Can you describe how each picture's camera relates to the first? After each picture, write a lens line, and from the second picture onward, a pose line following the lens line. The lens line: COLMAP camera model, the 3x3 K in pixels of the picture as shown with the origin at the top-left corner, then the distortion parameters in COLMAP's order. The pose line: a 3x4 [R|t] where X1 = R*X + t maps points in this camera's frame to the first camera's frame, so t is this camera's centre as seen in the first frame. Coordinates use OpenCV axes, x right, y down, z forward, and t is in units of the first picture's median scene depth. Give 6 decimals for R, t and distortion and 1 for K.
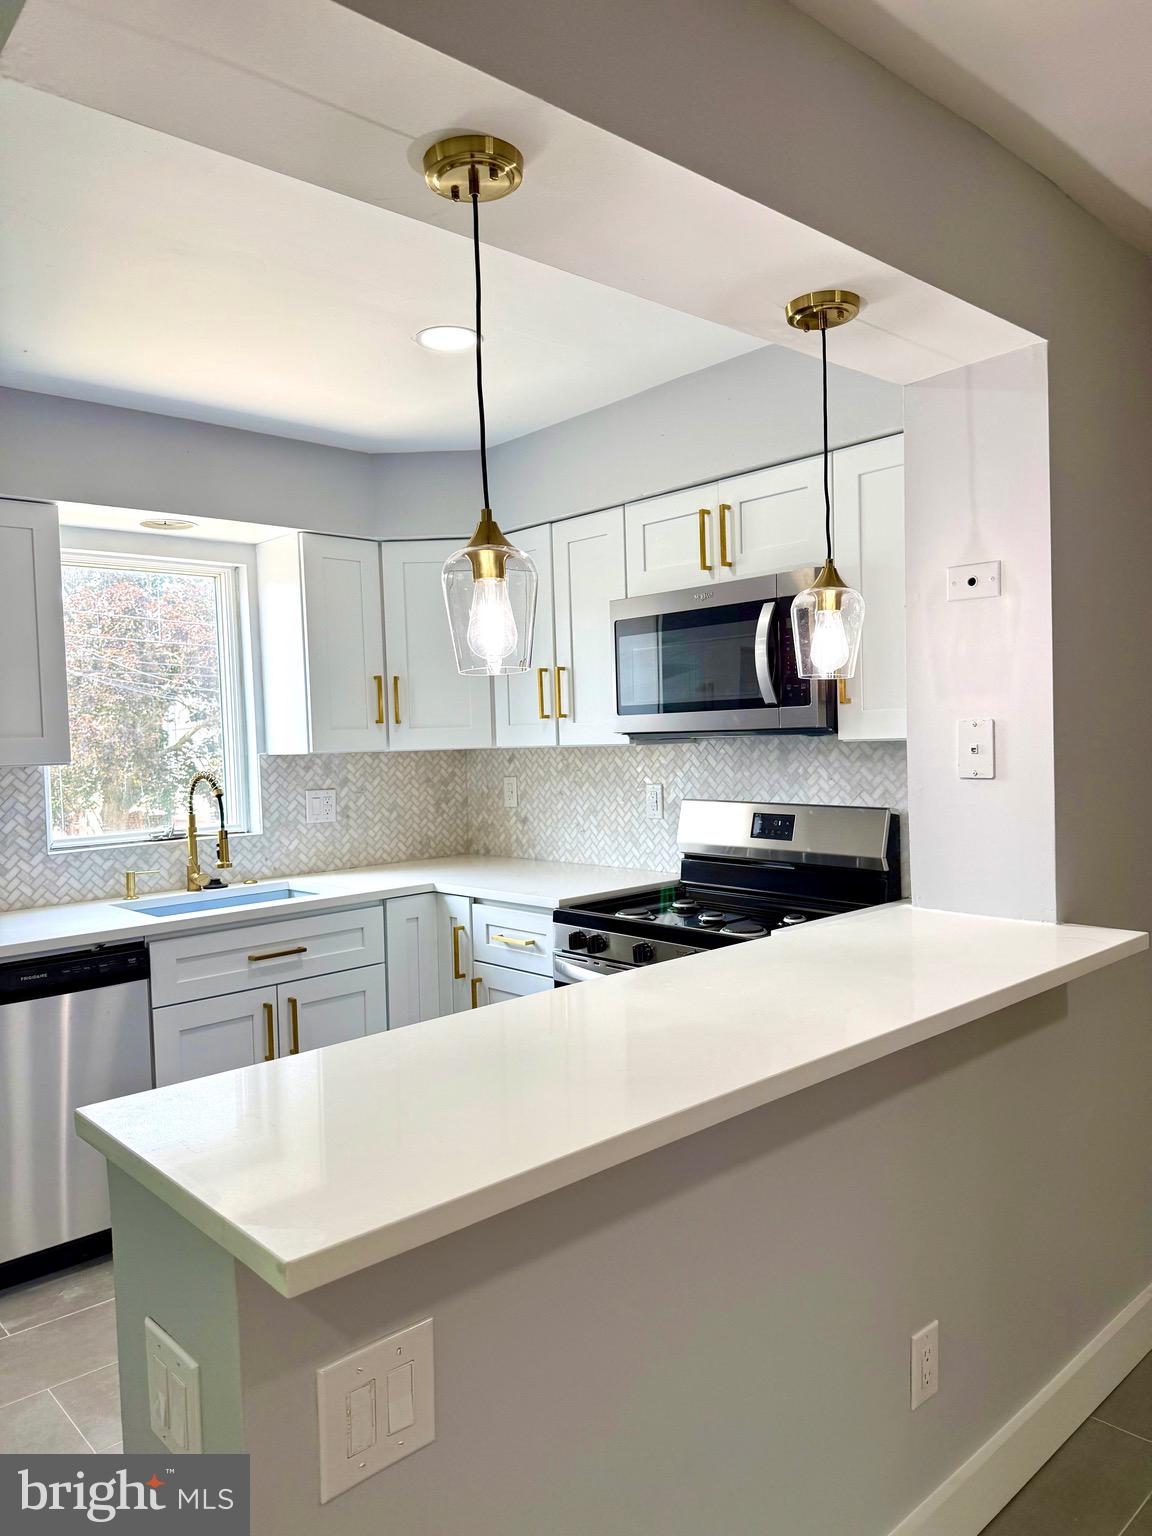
lens RADIAL K [[1062.9, 0, 576.0], [0, 1062.9, 768.0], [0, 0, 1]] dist [0.194577, -0.430508]
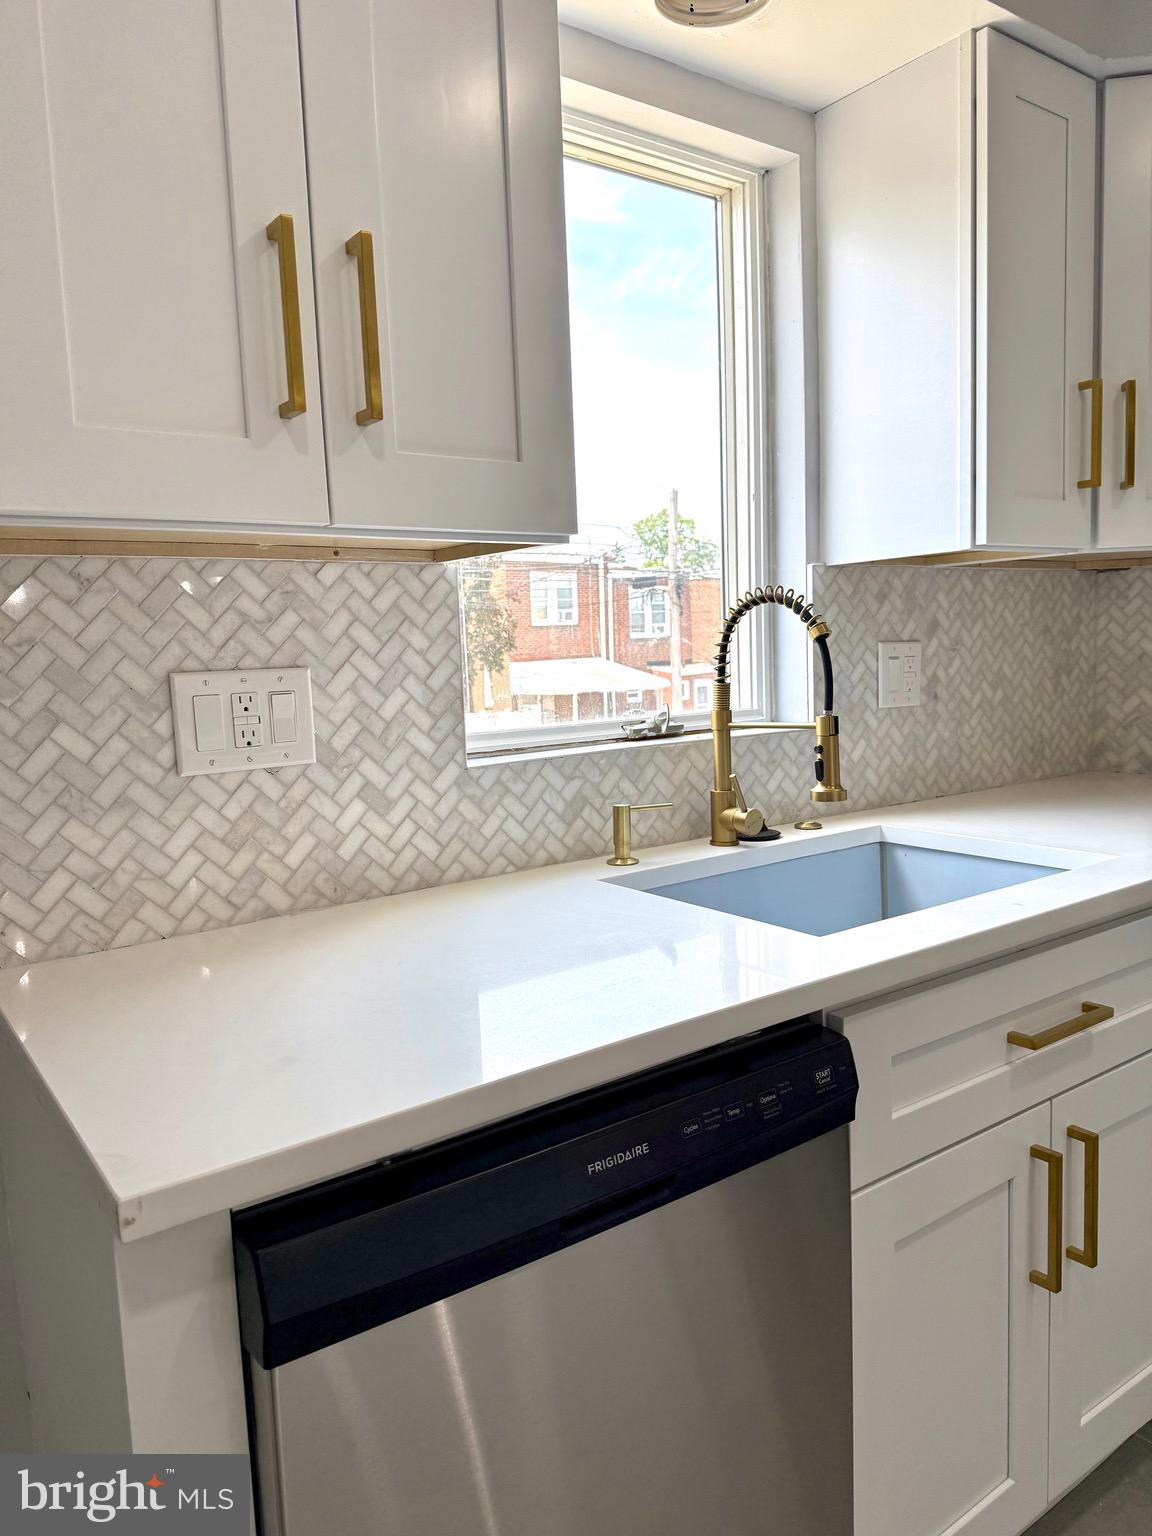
lens RADIAL K [[1062.9, 0, 576.0], [0, 1062.9, 768.0], [0, 0, 1]] dist [0.194577, -0.430508]
pose [[0.992485, 0.008384, -0.122078, -0.359781], [0.002152, 0.996300, 0.085916, 0.039071], [0.122347, -0.085533, 0.988795, 0.527578]]
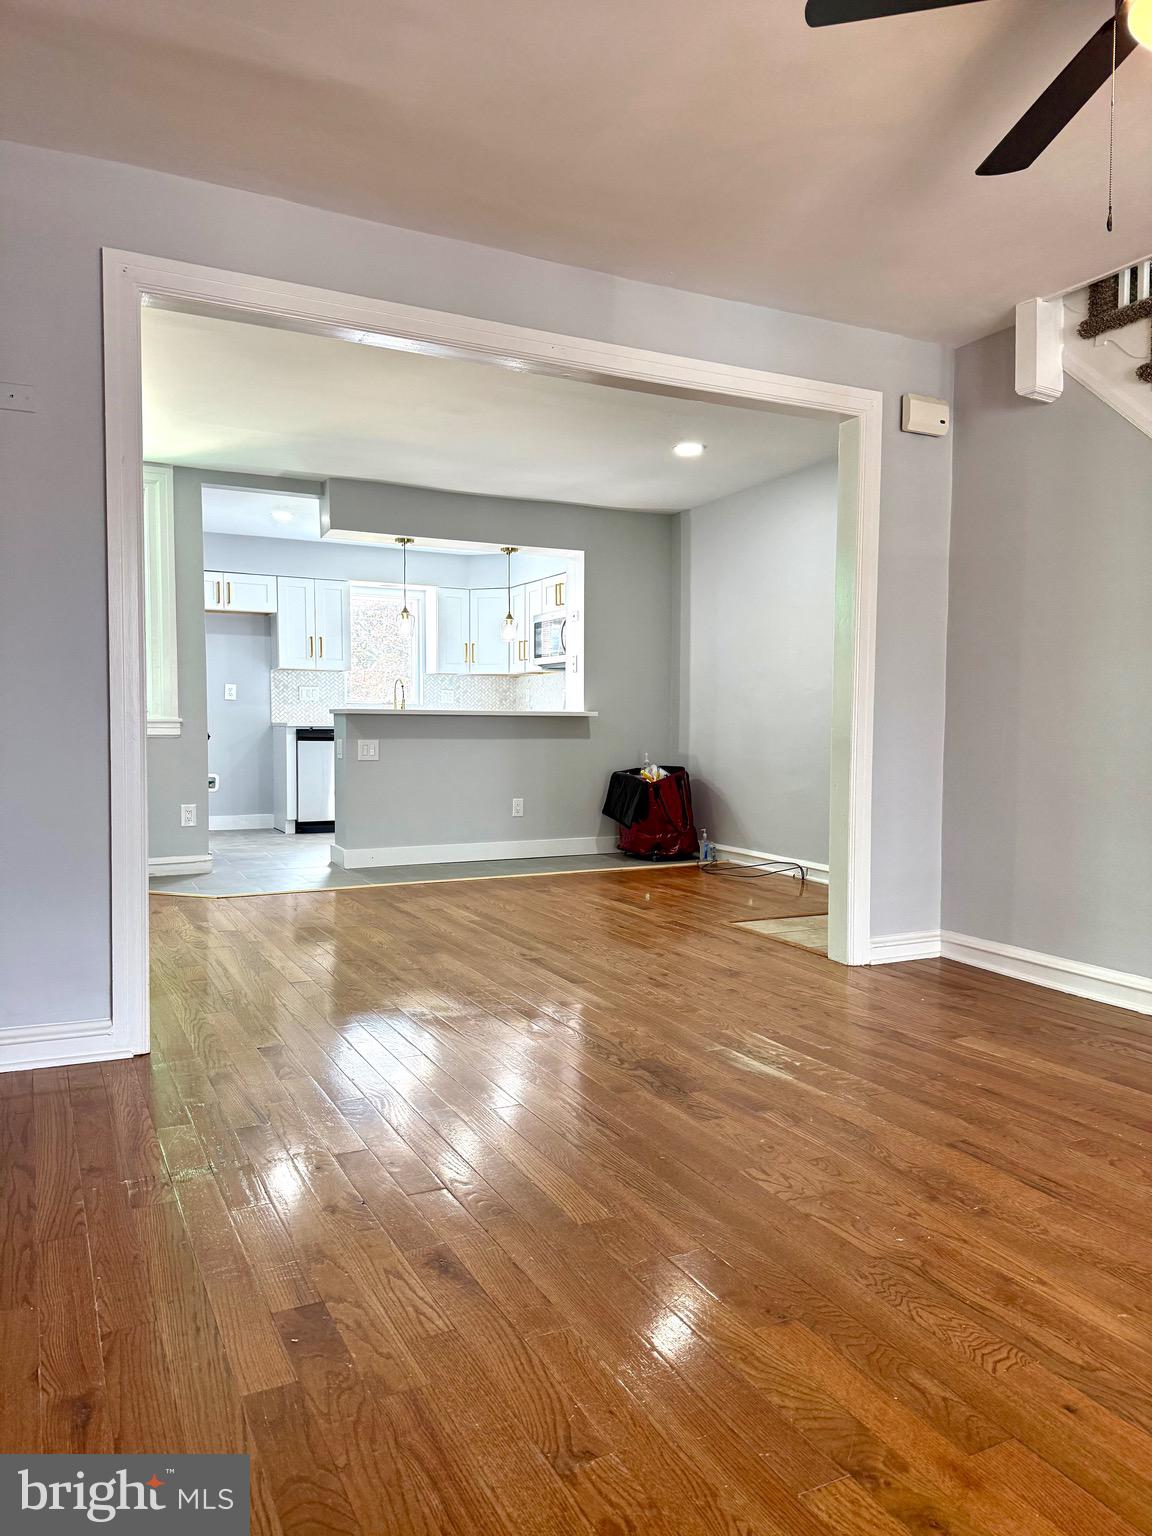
lens RADIAL K [[1062.9, 0, 576.0], [0, 1062.9, 768.0], [0, 0, 1]] dist [0.194577, -0.430508]
pose [[0.960104, 0.055599, -0.274061, 0.777602], [-0.051663, 0.998432, 0.021563, 0.141398], [0.274830, -0.006543, 0.961471, -1.351454]]
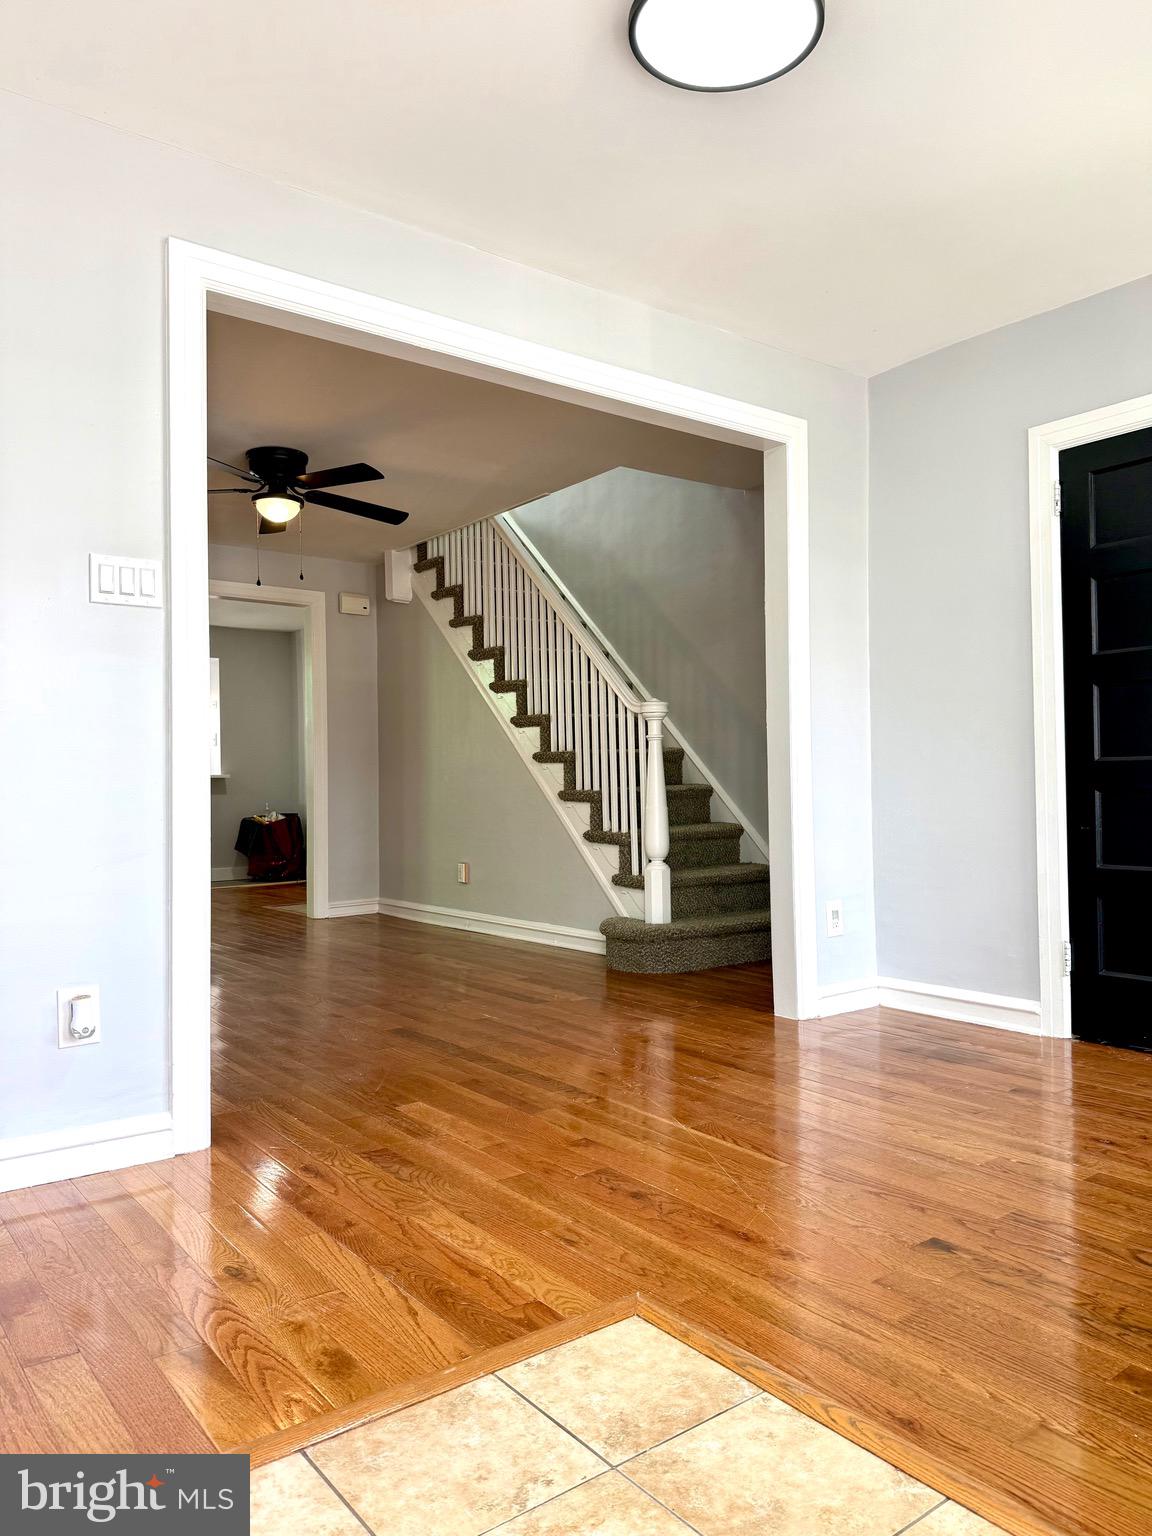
lens RADIAL K [[1062.9, 0, 576.0], [0, 1062.9, 768.0], [0, 0, 1]] dist [0.194577, -0.430508]
pose [[0.996242, 0.019842, -0.084310, 1.303597], [-0.023428, 0.998853, -0.041758, 0.154105], [0.083385, 0.043576, 0.995564, -1.997738]]
